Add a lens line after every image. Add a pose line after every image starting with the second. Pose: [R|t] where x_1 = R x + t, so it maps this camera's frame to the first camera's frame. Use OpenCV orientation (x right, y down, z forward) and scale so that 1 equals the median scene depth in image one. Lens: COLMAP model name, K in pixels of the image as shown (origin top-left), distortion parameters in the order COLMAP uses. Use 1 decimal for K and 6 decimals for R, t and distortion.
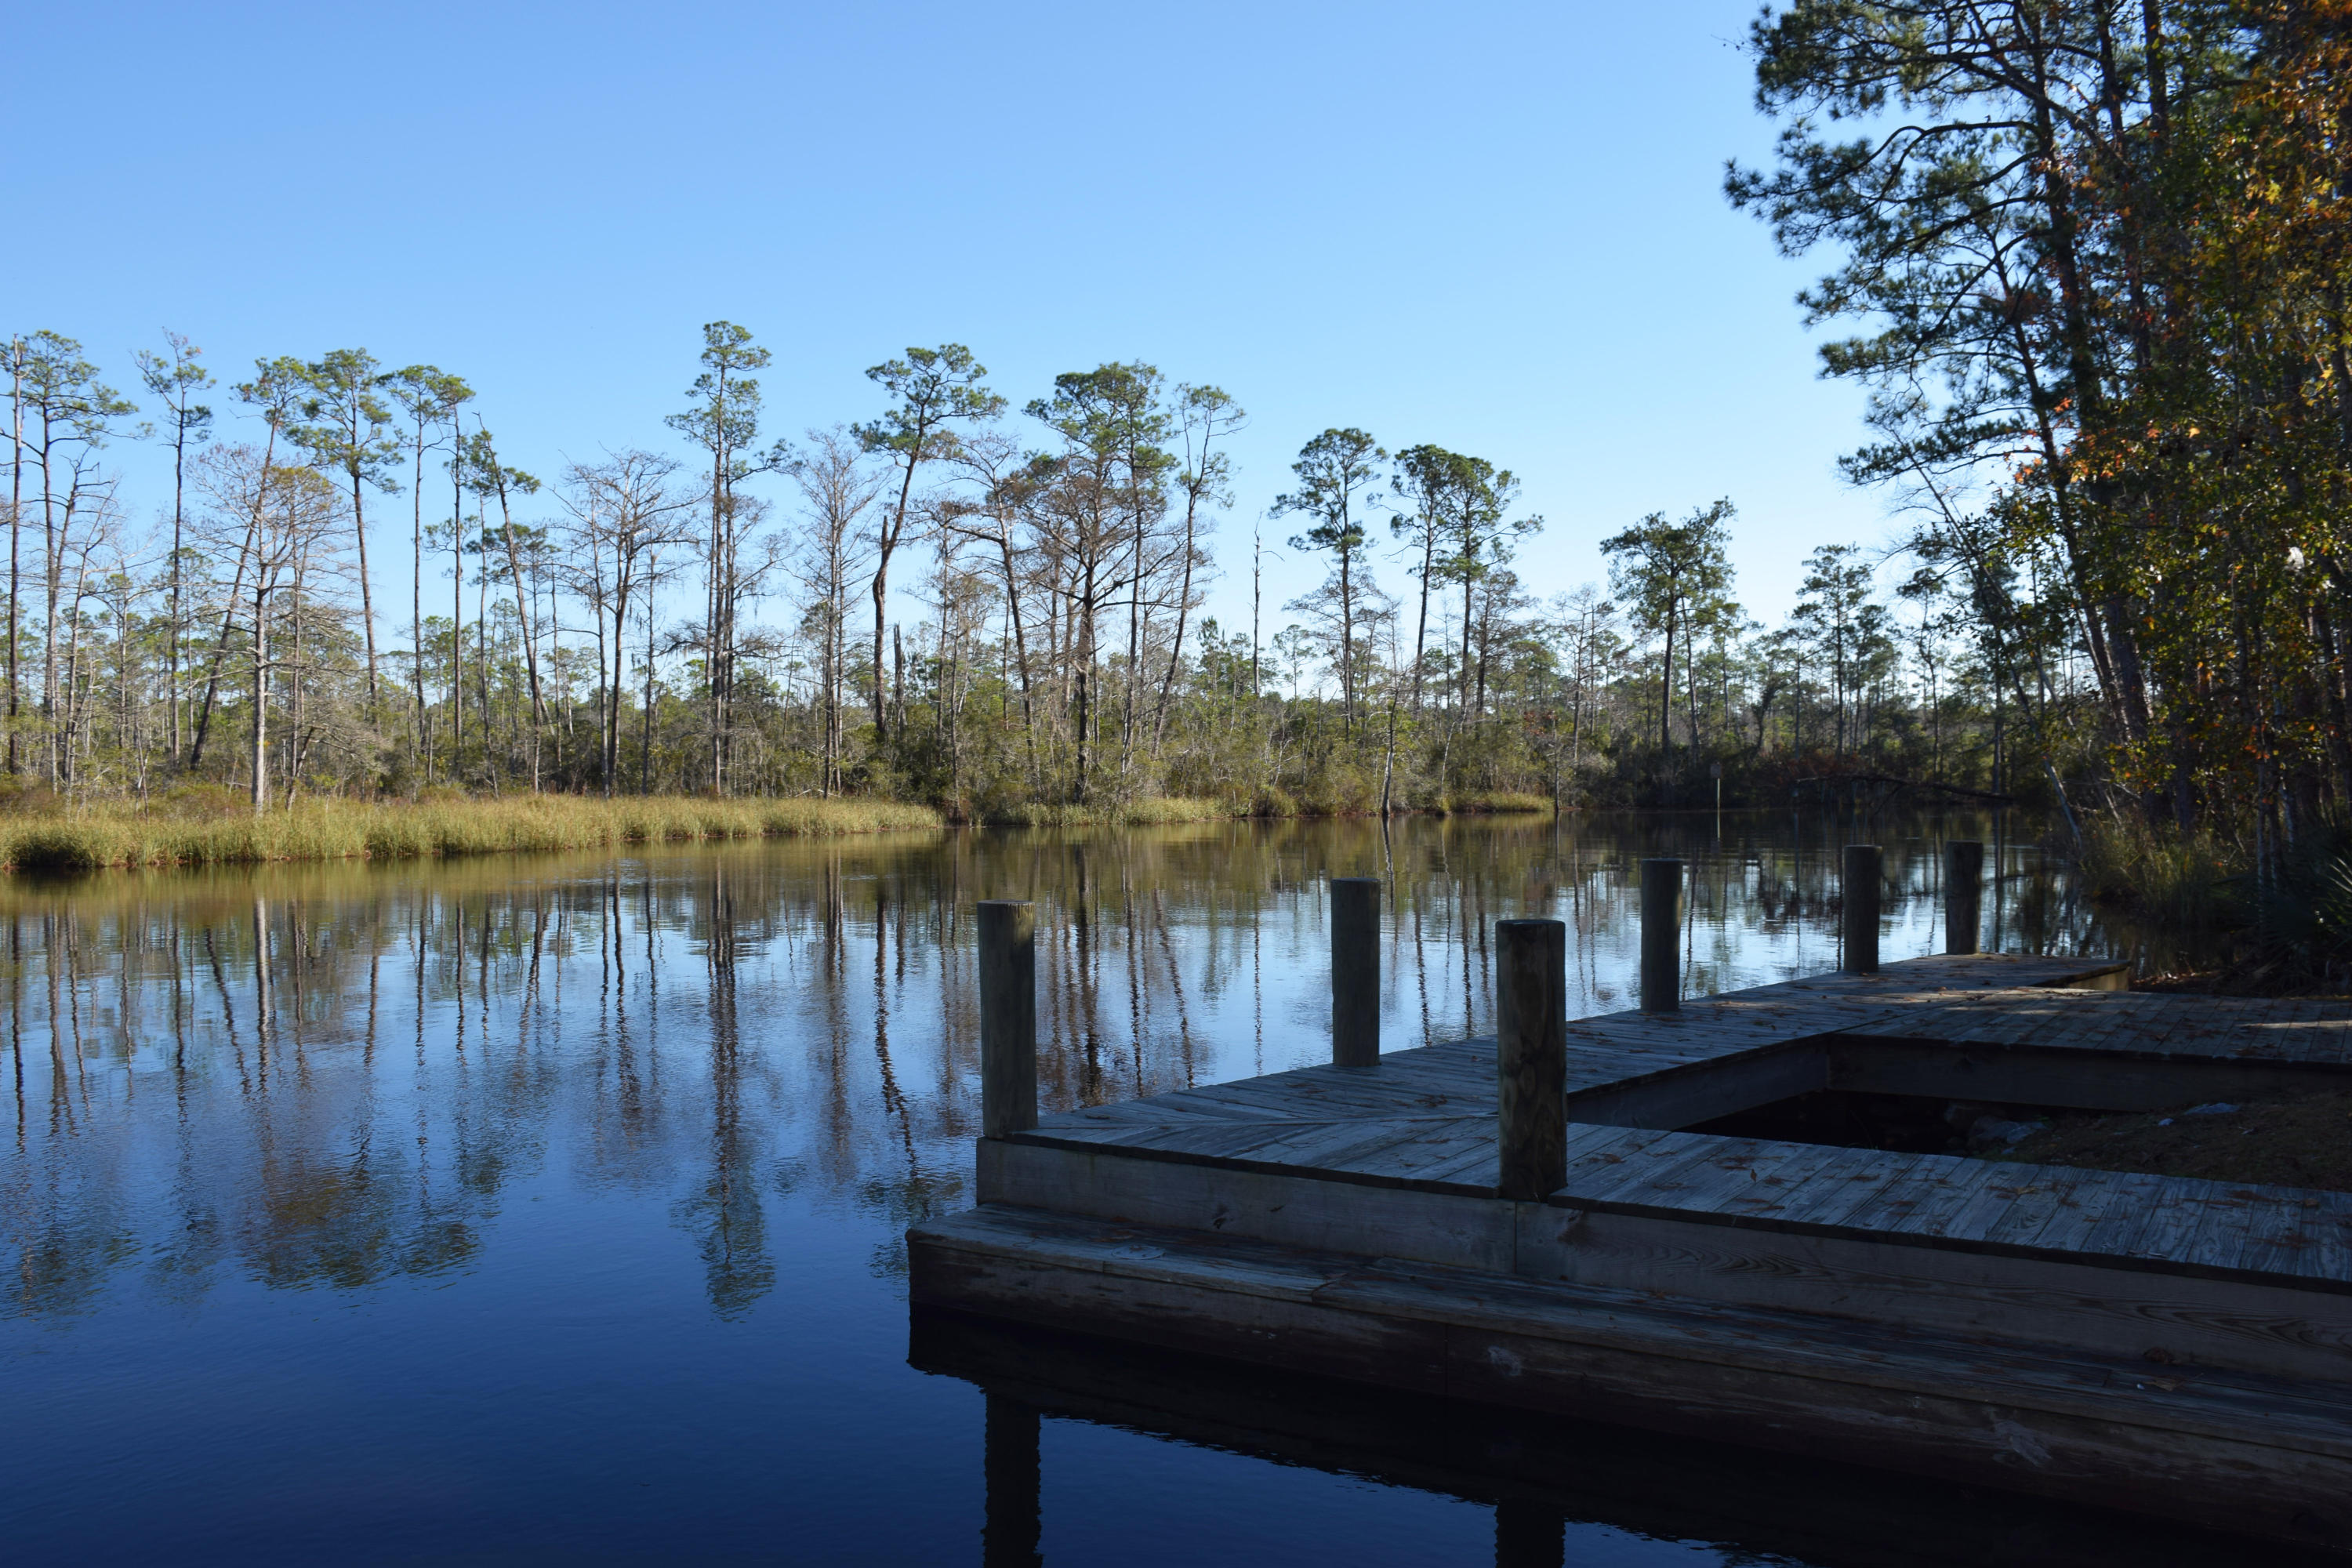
lens RADIAL K [[2030.8, 0, 1184.7], [0, 2030.8, 788.9], [0, 0, 1]] dist [-0.107257, 0.122226]
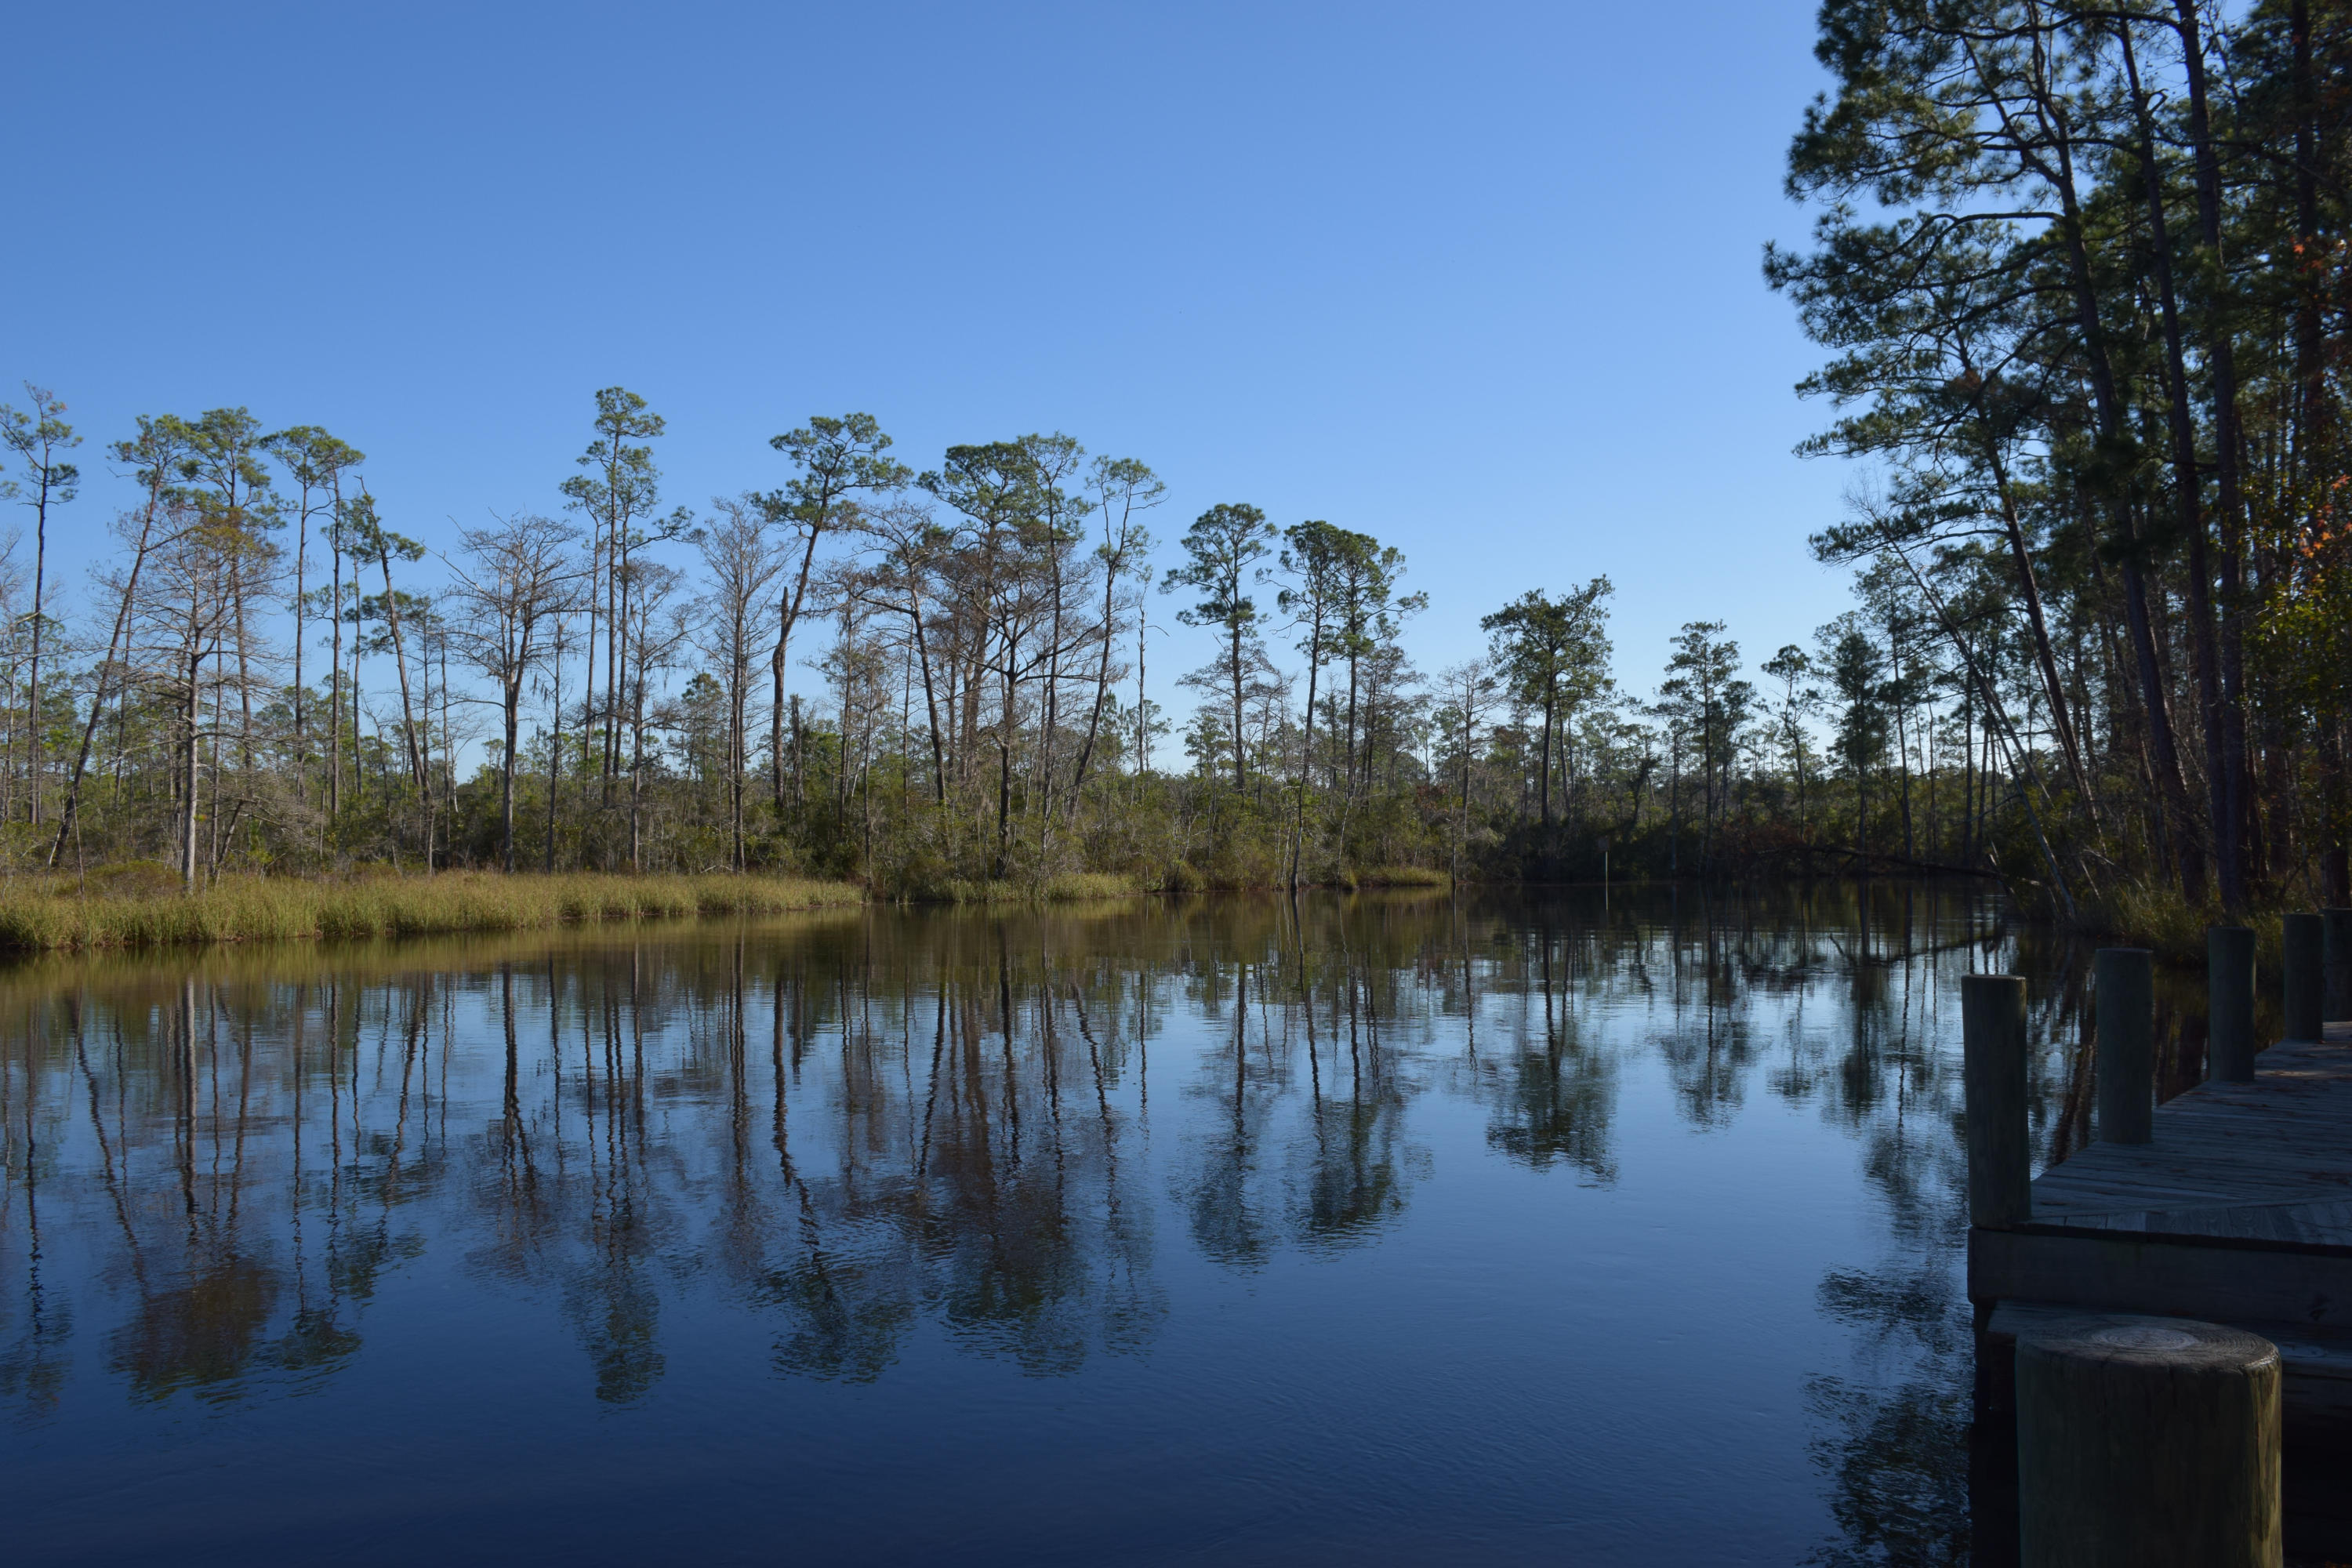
lens RADIAL K [[2030.8, 0, 1181.2], [0, 2030.8, 791.8], [0, 0, 1]] dist [-0.107257, 0.122226]
pose [[0.995973, -0.000235, 0.089659, -0.046450], [0.003438, 0.999361, -0.035578, 0.000110], [-0.089593, 0.035743, 0.995337, 0.008856]]
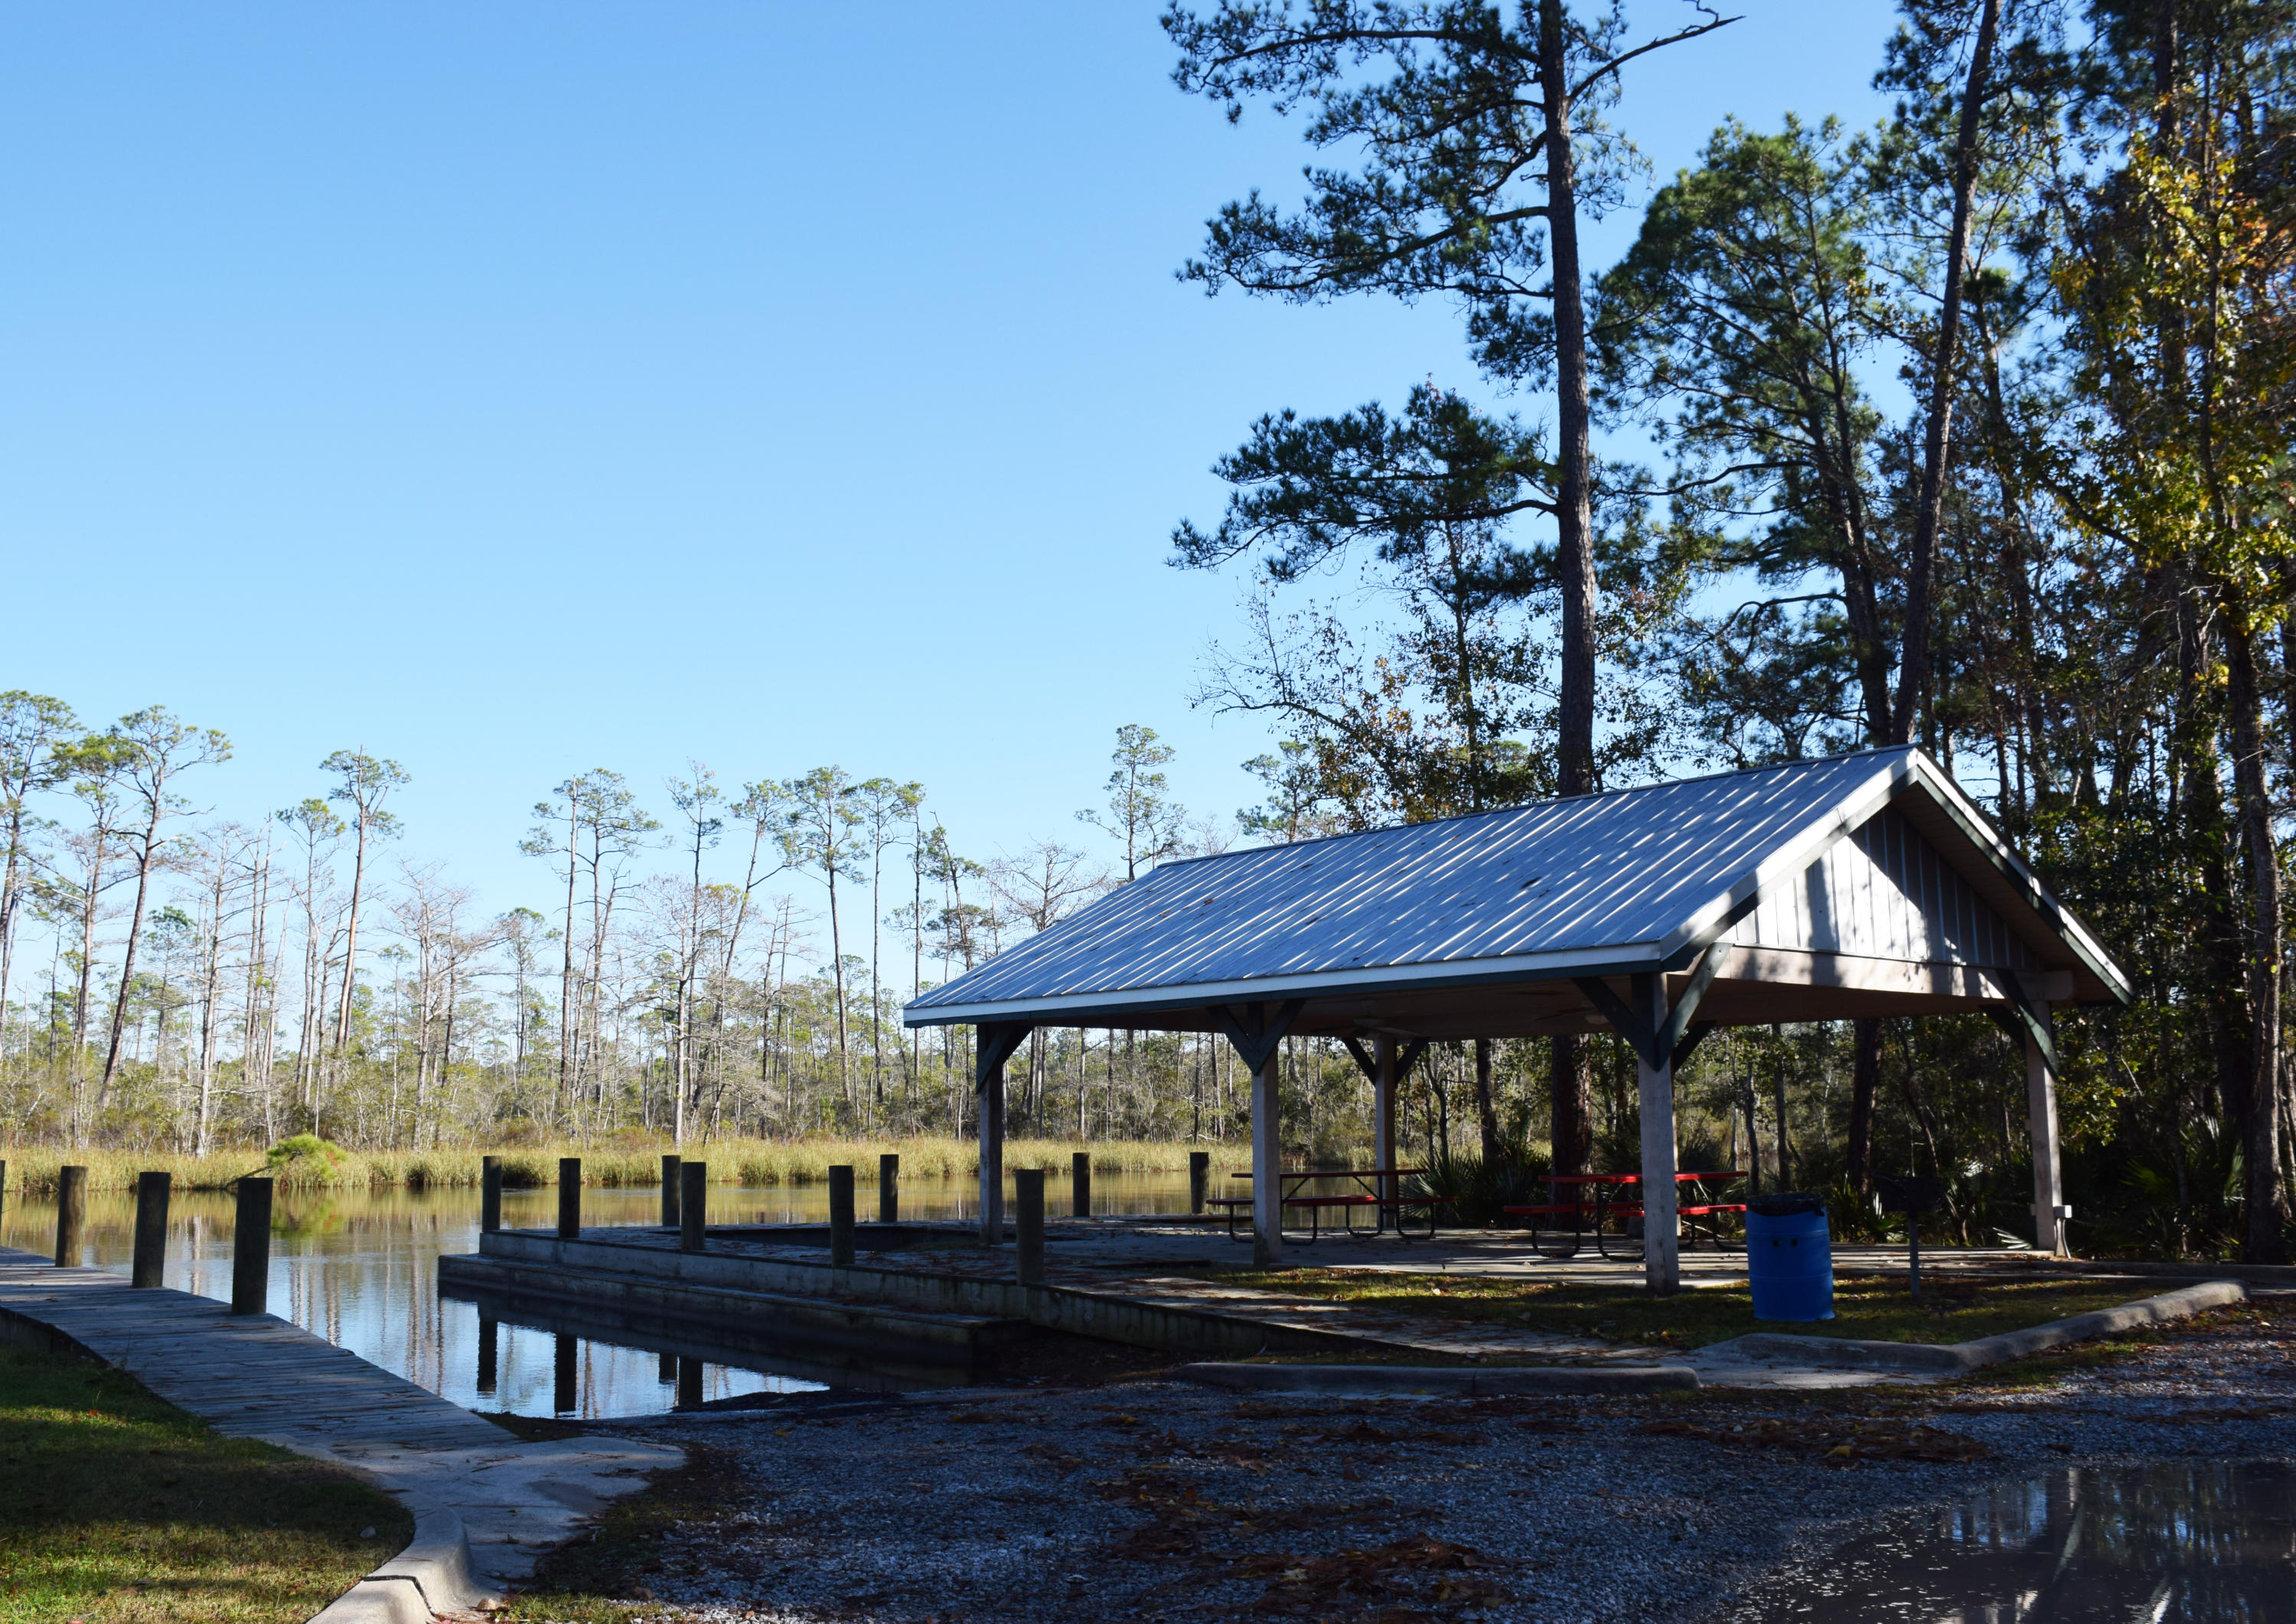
lens RADIAL K [[2142.7, 0, 1134.7], [0, 2142.7, 815.5], [0, 0, 1]] dist [-0.086271, 0.000000]
pose [[0.948768, -0.046783, -0.312492, 0.161319], [-0.000474, 0.988767, -0.149466, 0.002720], [0.315974, 0.141957, 0.938088, -0.152697]]
